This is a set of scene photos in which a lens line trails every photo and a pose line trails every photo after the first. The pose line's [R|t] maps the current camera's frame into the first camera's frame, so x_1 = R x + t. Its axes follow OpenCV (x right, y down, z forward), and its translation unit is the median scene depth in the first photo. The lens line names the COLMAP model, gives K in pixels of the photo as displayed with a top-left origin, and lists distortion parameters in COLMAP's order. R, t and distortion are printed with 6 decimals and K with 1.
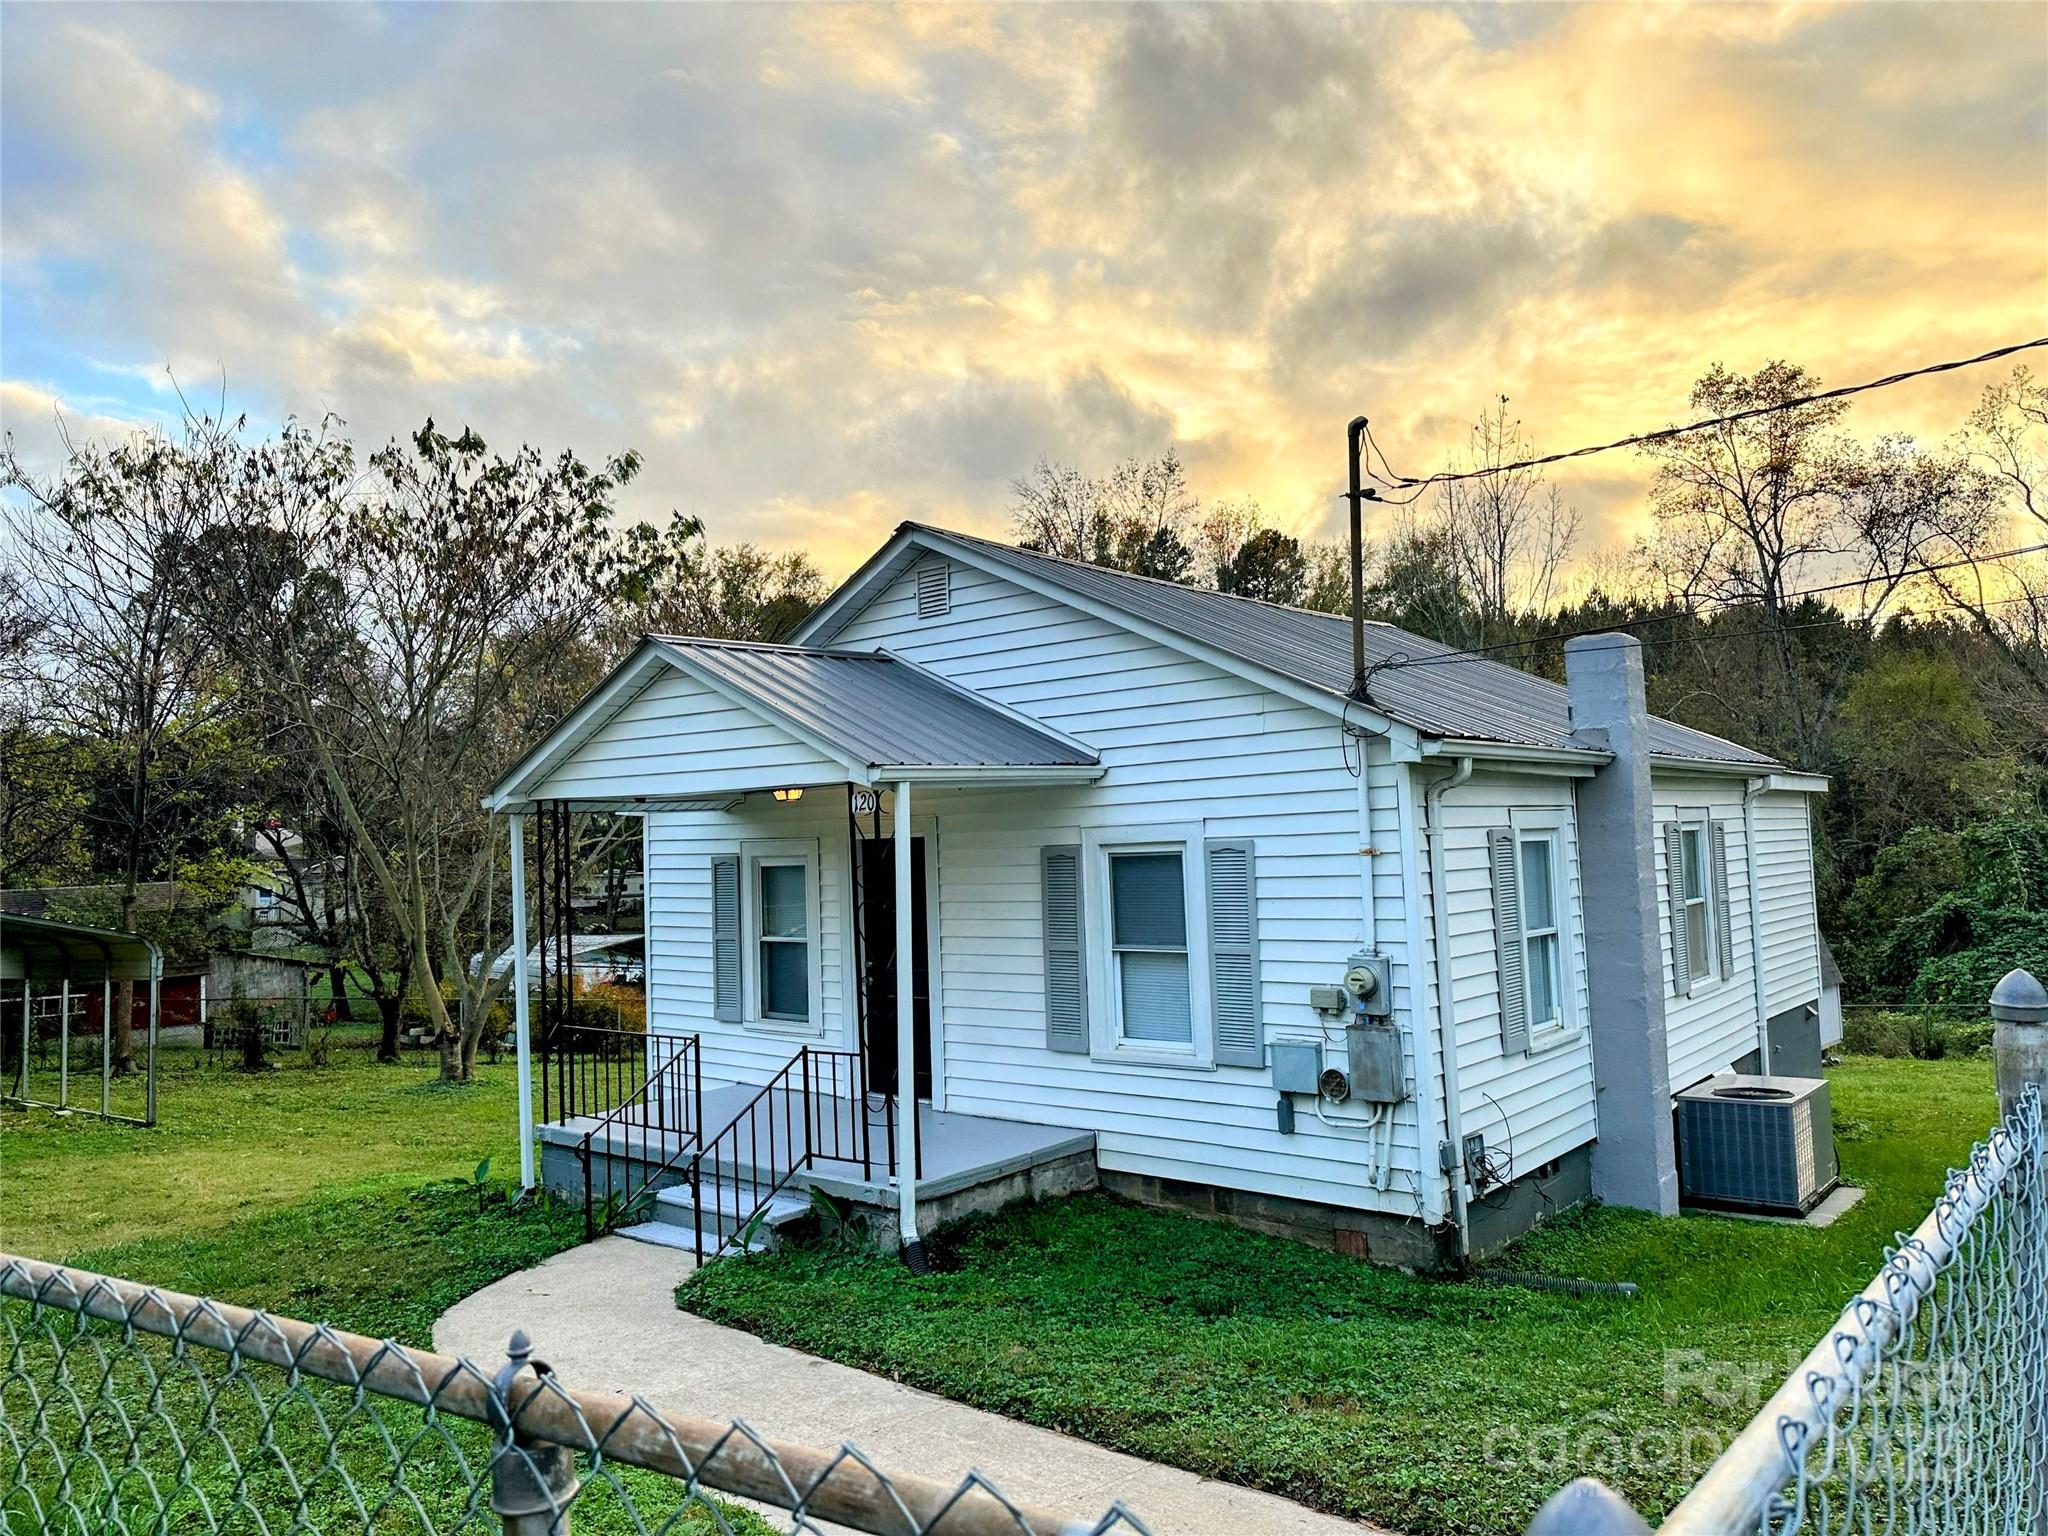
lens RADIAL K [[1401.7, 0, 1013.4], [0, 1401.7, 757.6], [0, 0, 1]] dist [0.133187, -0.224324]
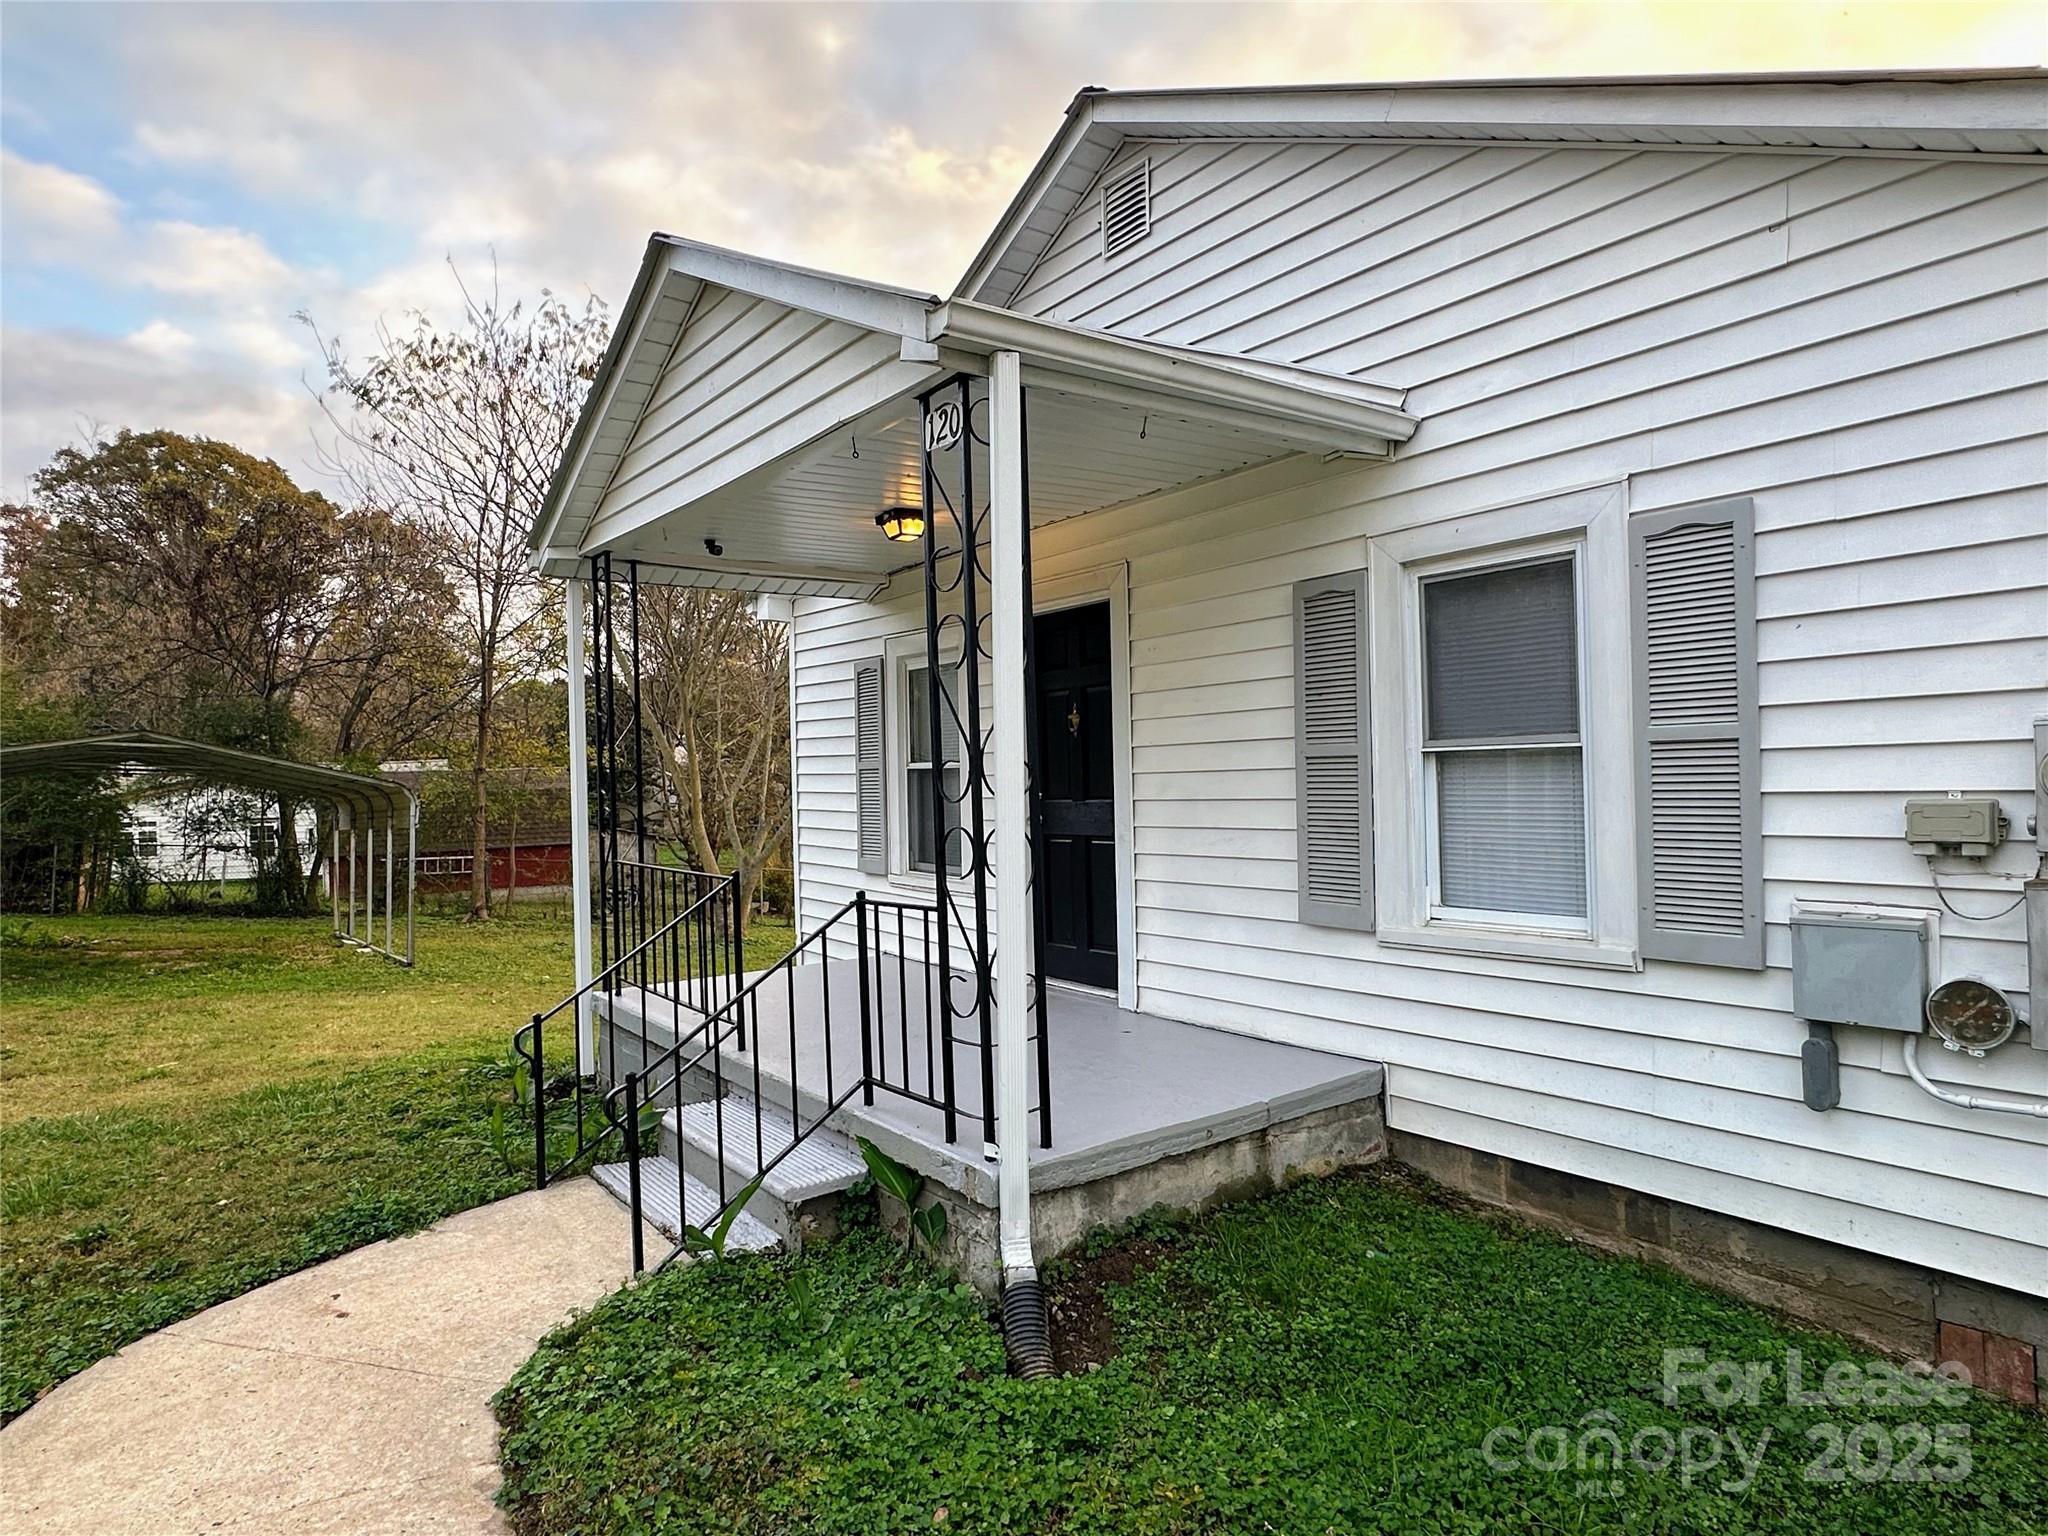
lens RADIAL K [[1134.4, 0, 1024.0], [0, 1134.4, 768.0], [0, 0, 1]] dist [0.000428, -0.001507]
pose [[0.977831, 0.013104, -0.208986, 0.010579], [-0.001118, 0.998353, 0.057367, 0.127302], [0.209393, -0.055862, 0.976235, 0.568210]]
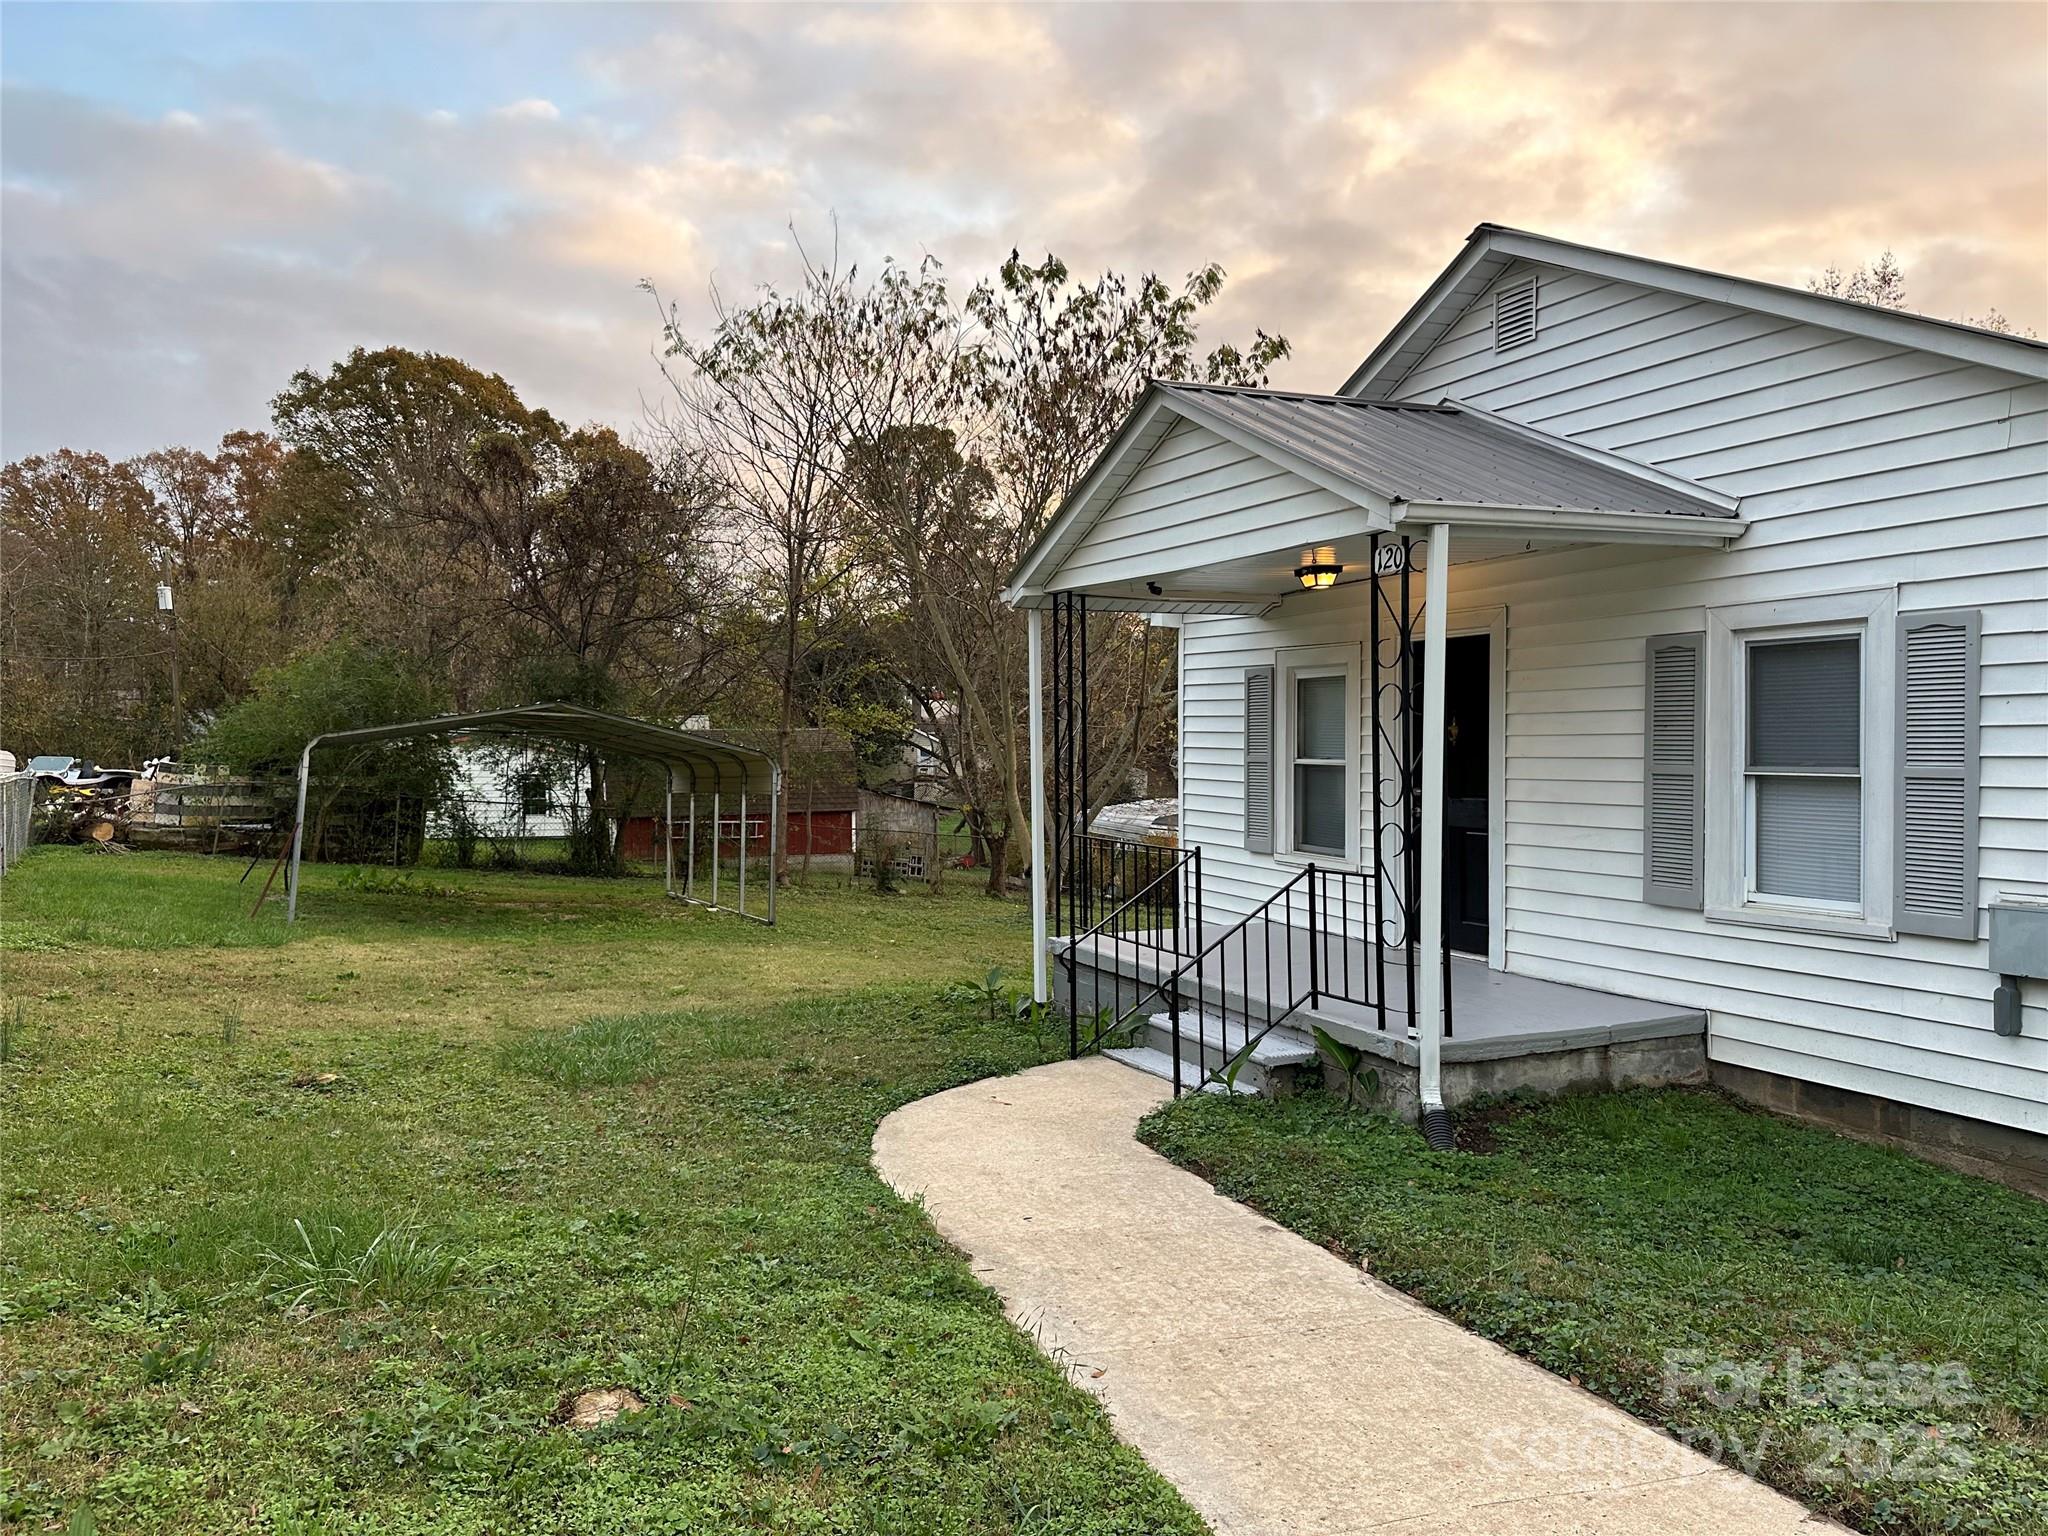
lens RADIAL K [[1408.6, 0, 1043.6], [0, 1408.6, 765.5], [0, 0, 1]] dist [0.073592, -0.107333]
pose [[0.916377, 0.041797, -0.398128, 0.033338], [-0.008261, 0.996297, 0.085580, 0.077598], [0.400231, -0.075135, 0.913329, 0.188558]]
